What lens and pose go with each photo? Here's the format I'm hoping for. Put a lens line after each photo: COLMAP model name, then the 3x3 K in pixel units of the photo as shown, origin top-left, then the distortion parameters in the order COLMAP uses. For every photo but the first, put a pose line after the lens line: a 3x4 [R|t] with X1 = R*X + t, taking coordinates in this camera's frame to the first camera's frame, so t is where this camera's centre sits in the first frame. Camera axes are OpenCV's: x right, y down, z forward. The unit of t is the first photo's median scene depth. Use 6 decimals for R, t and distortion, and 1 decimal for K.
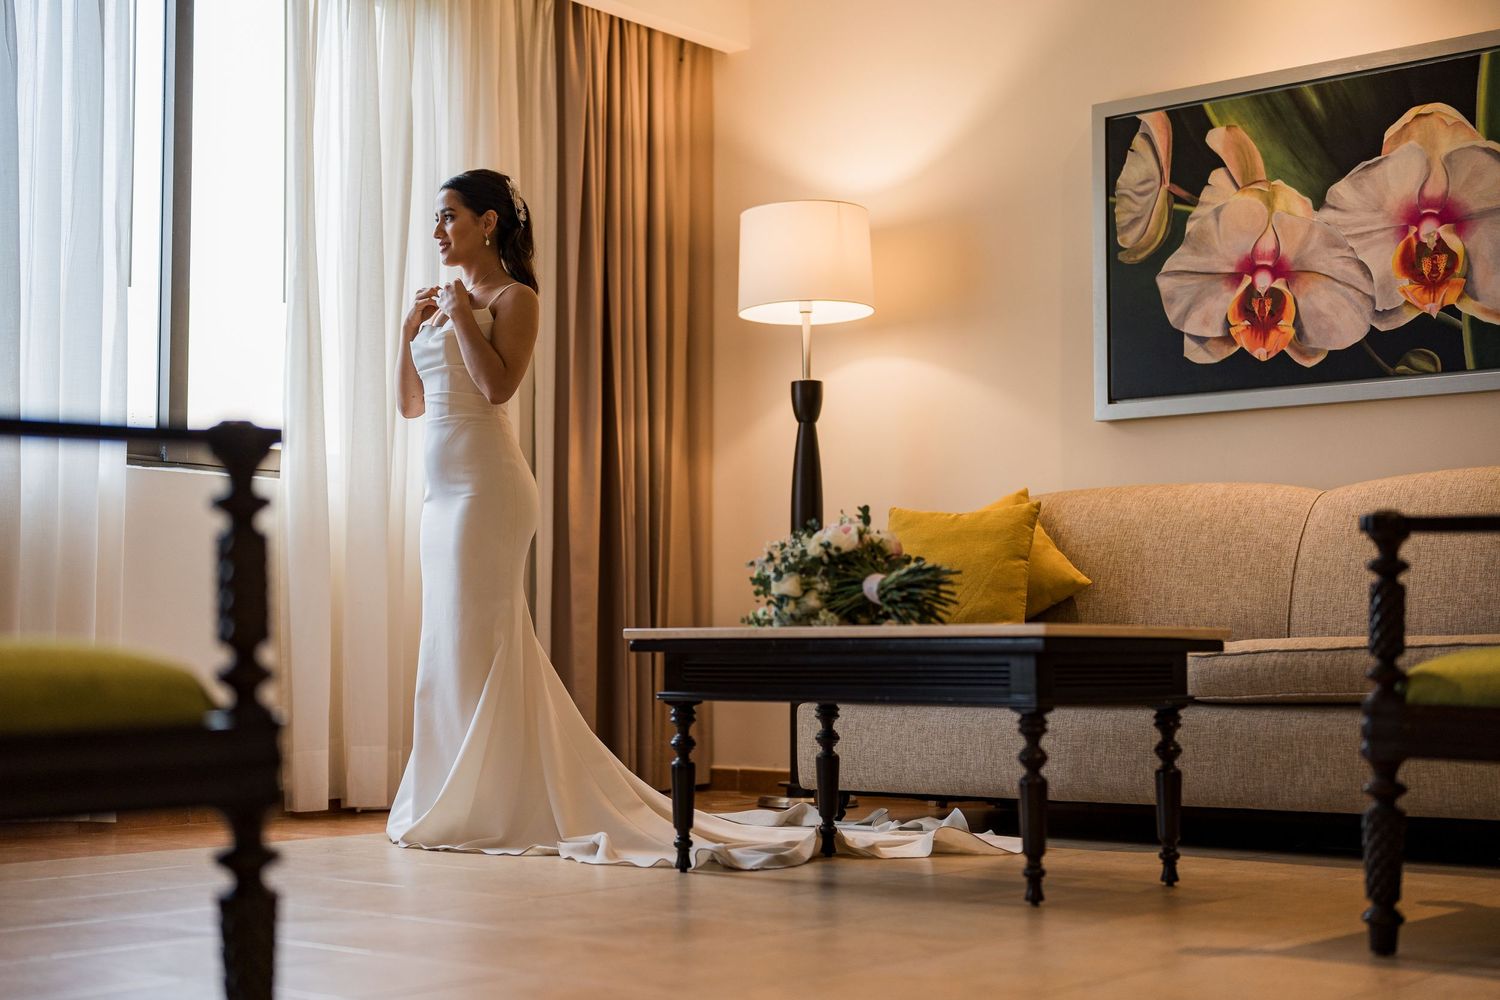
lens RADIAL K [[2217.8, 0, 750.0], [0, 2217.8, 500.0], [0, 0, 1]] dist [-0.002248, 0.012027]
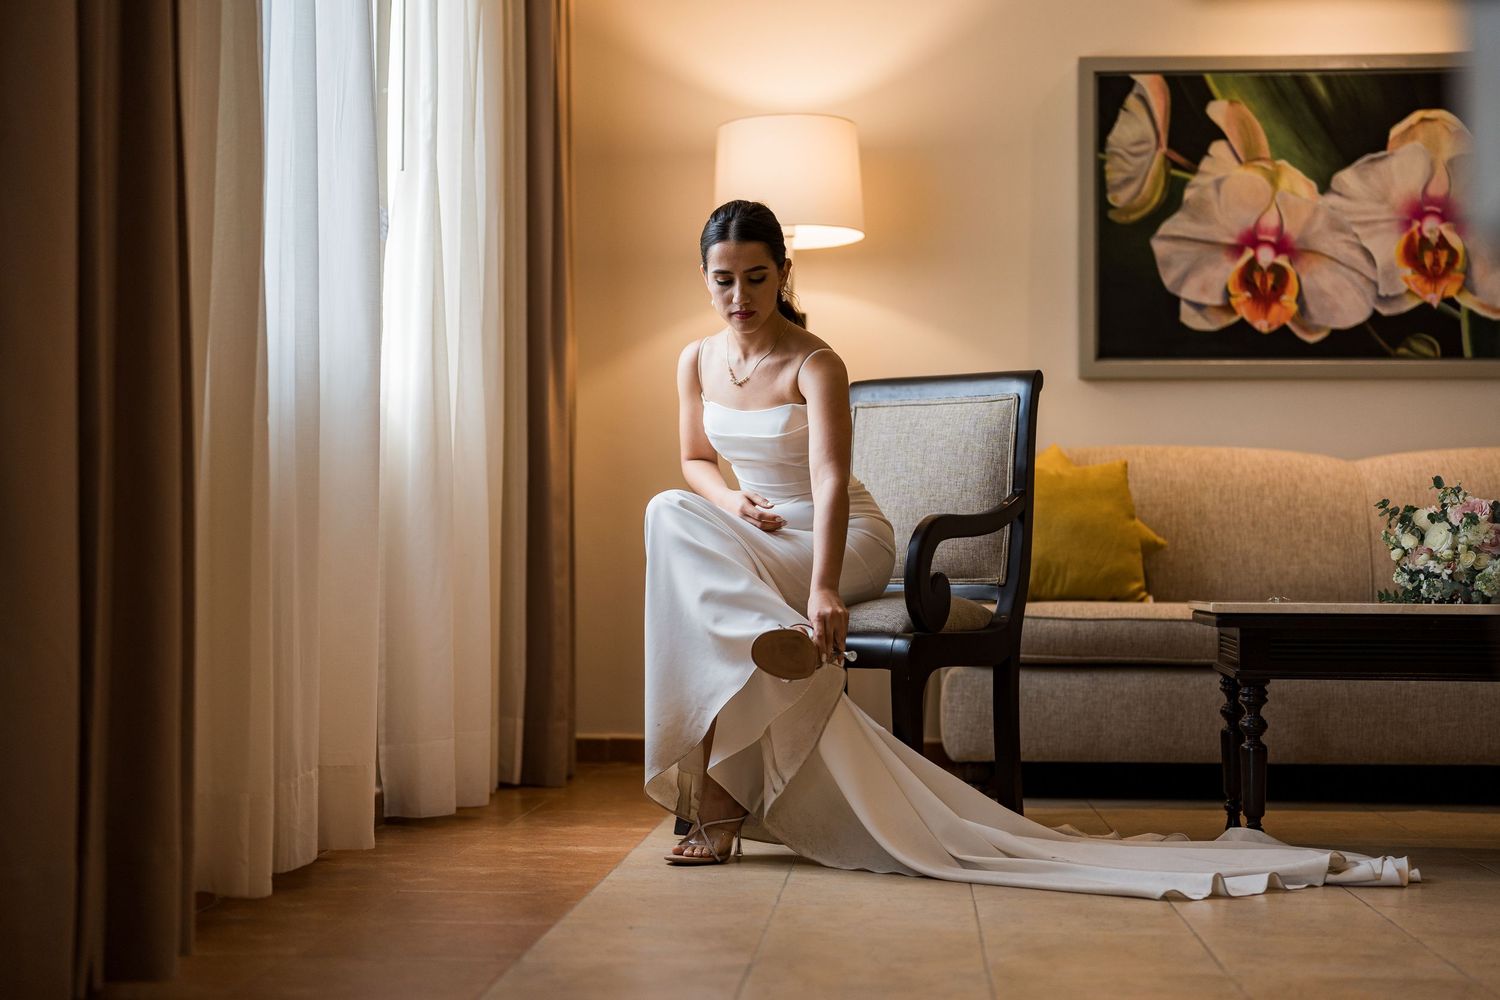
lens RADIAL K [[2217.8, 0, 750.0], [0, 2217.8, 500.0], [0, 0, 1]] dist [-0.002248, 0.012027]
pose [[0.801379, 0.024712, 0.597646, -0.586585], [-0.047478, 0.998622, 0.022370, 0.004128], [-0.596270, -0.046302, 0.801448, 0.306323]]
